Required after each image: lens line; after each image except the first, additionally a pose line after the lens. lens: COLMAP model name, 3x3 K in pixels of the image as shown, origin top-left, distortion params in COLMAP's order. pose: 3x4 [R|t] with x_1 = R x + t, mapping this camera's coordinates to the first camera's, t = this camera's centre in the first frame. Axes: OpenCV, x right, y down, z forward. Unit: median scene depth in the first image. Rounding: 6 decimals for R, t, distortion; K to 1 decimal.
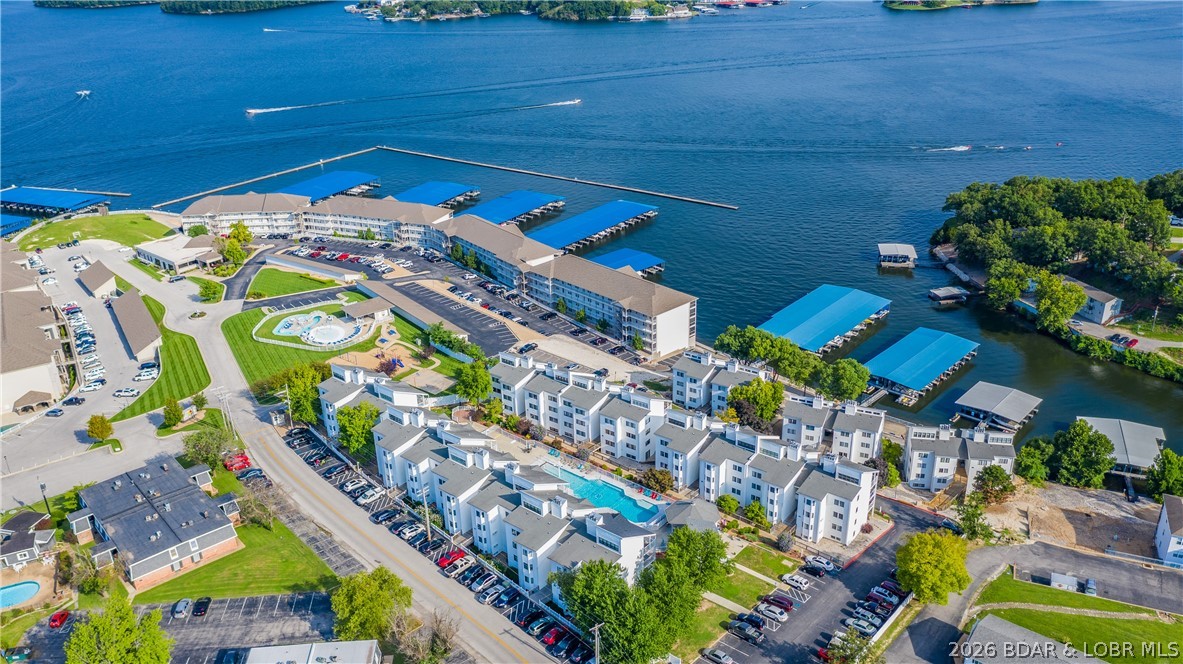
lens RADIAL K [[935.5, 0, 591.5], [0, 935.5, 332.0], [0, 0, 1]] dist [-0.020182, -0.001702]
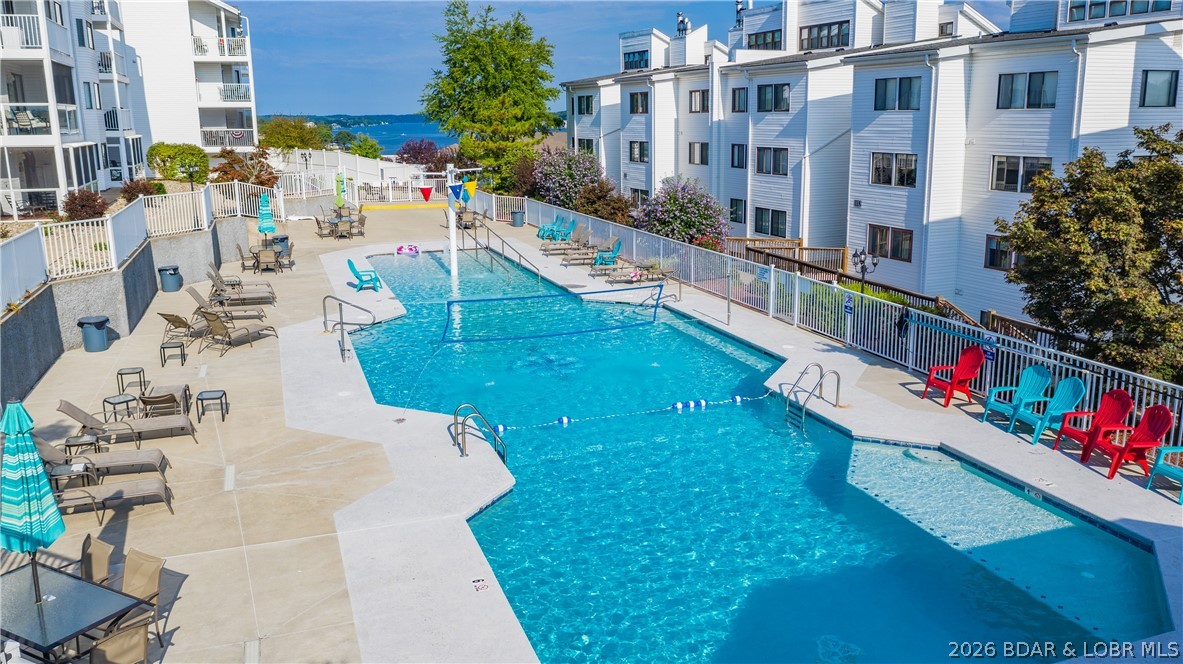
lens RADIAL K [[934.1, 0, 591.5], [0, 934.1, 332.0], [0, 0, 1]] dist [-0.028695, 0.000953]
pose [[0.854636, 0.125981, -0.503713, 0.060488], [-0.217618, 0.967710, -0.127199, 0.166752], [0.471423, 0.218325, 0.854455, 0.826209]]
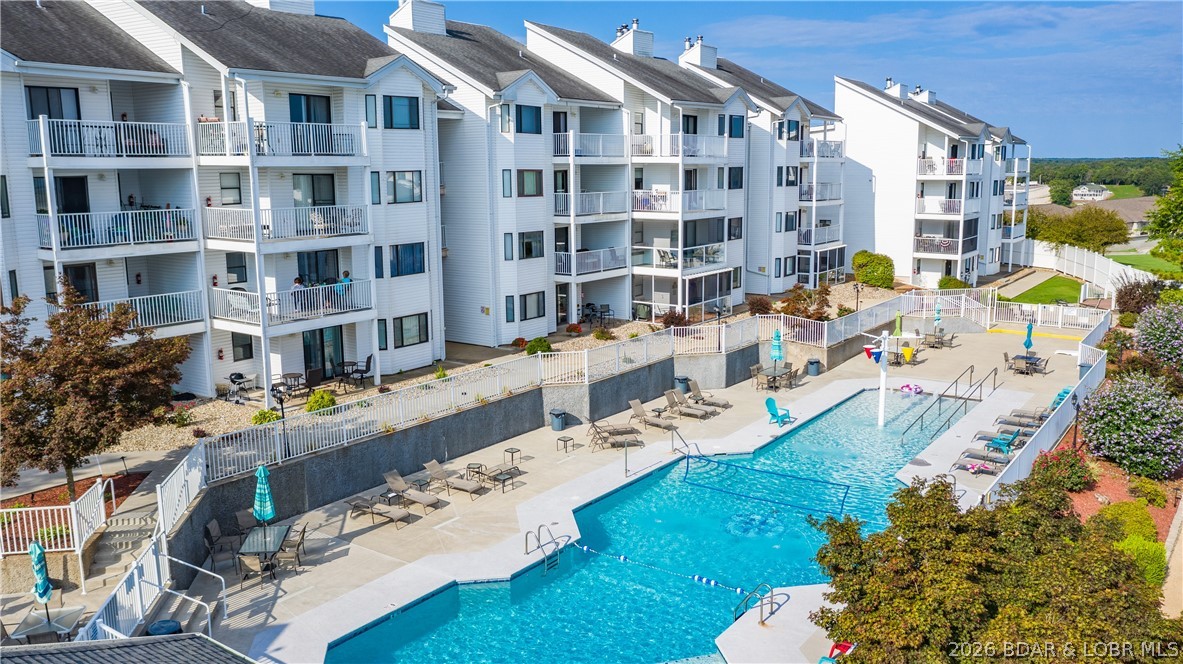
lens RADIAL K [[935.5, 0, 591.5], [0, 935.5, 332.0], [0, 0, 1]] dist [-0.020182, -0.001702]
pose [[0.062525, 0.187553, -0.980262, 0.124822], [-0.398065, 0.905367, 0.147833, 0.125507], [0.915224, 0.380965, 0.131266, 0.862712]]
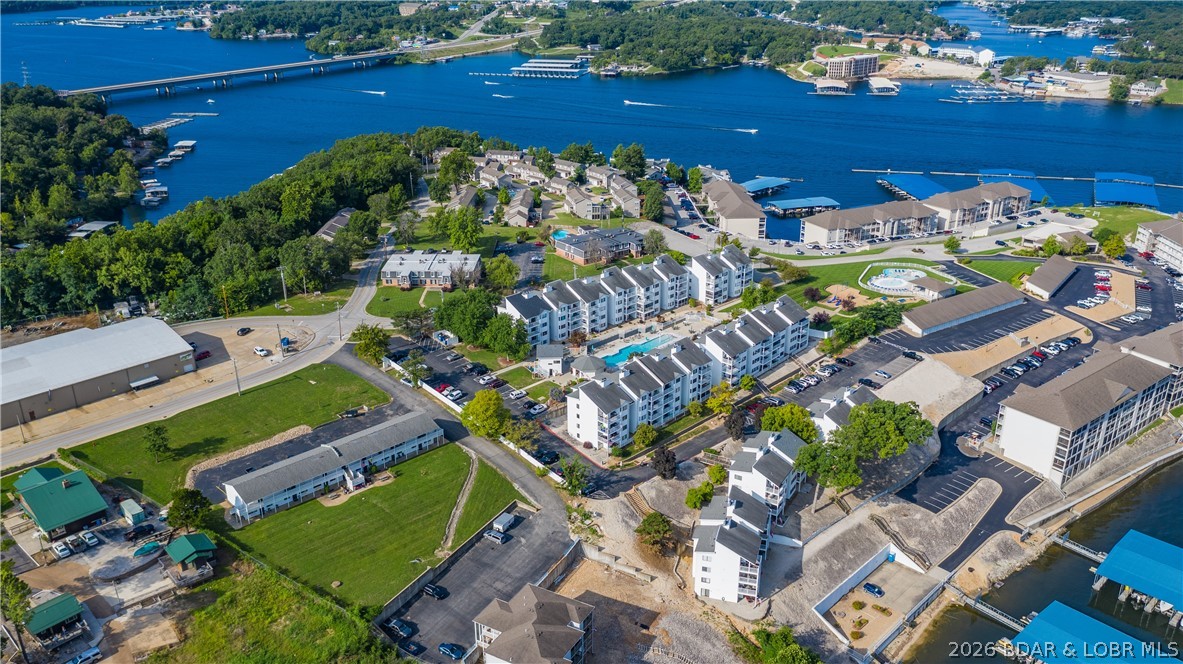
lens RADIAL K [[935.5, 0, 591.5], [0, 935.5, 332.0], [0, 0, 1]] dist [-0.020182, -0.001702]
pose [[-0.110099, 0.393054, -0.912900, 1.225453], [-0.396831, 0.824718, 0.402946, -0.379639], [0.911265, 0.406631, 0.065175, 0.752465]]
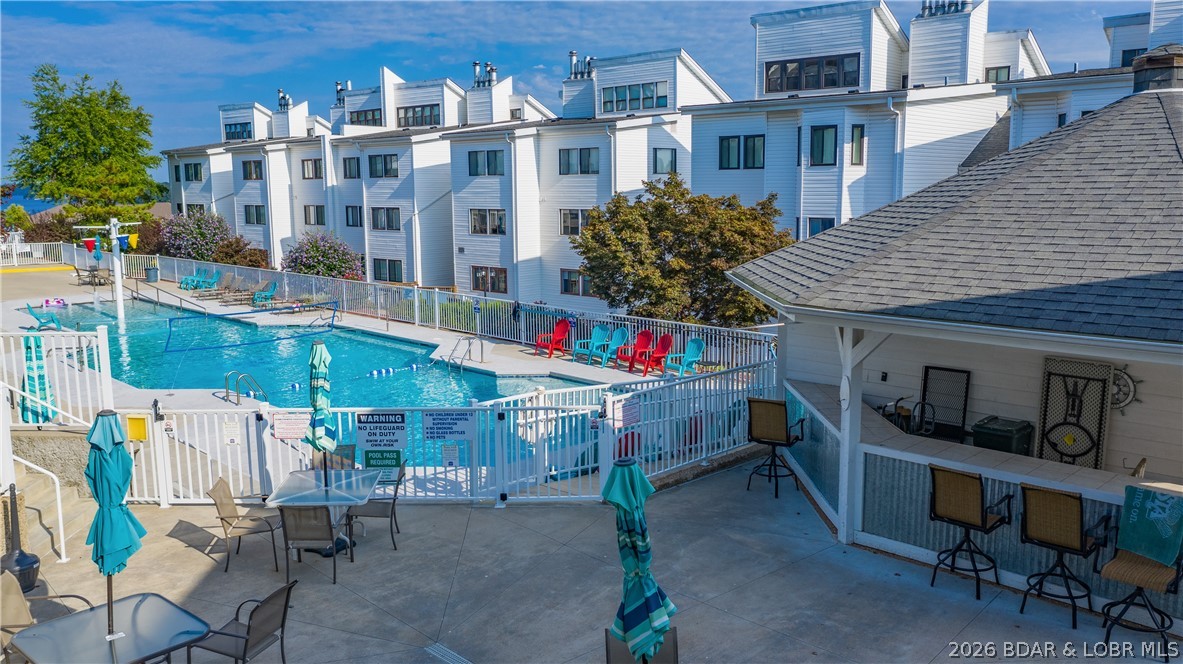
lens RADIAL K [[935.5, 0, 591.5], [0, 935.5, 332.0], [0, 0, 1]] dist [-0.020182, -0.001702]
pose [[0.994465, 0.030466, -0.100553, 0.064735], [-0.055991, 0.963490, -0.261826, 0.184078], [0.088905, 0.266006, 0.959863, 0.792415]]
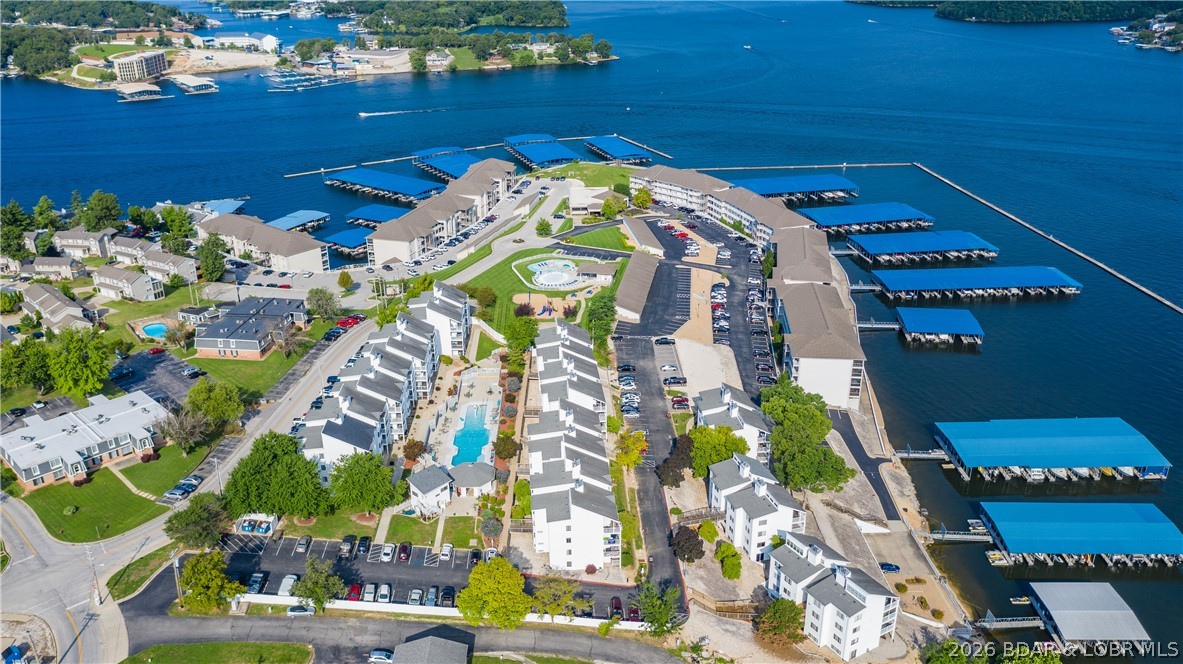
lens RADIAL K [[935.5, 0, 591.5], [0, 935.5, 332.0], [0, 0, 1]] dist [-0.020182, -0.001702]
pose [[0.659001, 0.310960, -0.684851, 0.778127], [-0.314814, 0.940976, 0.124323, -0.127491], [0.683088, 0.133672, 0.717999, 0.230032]]
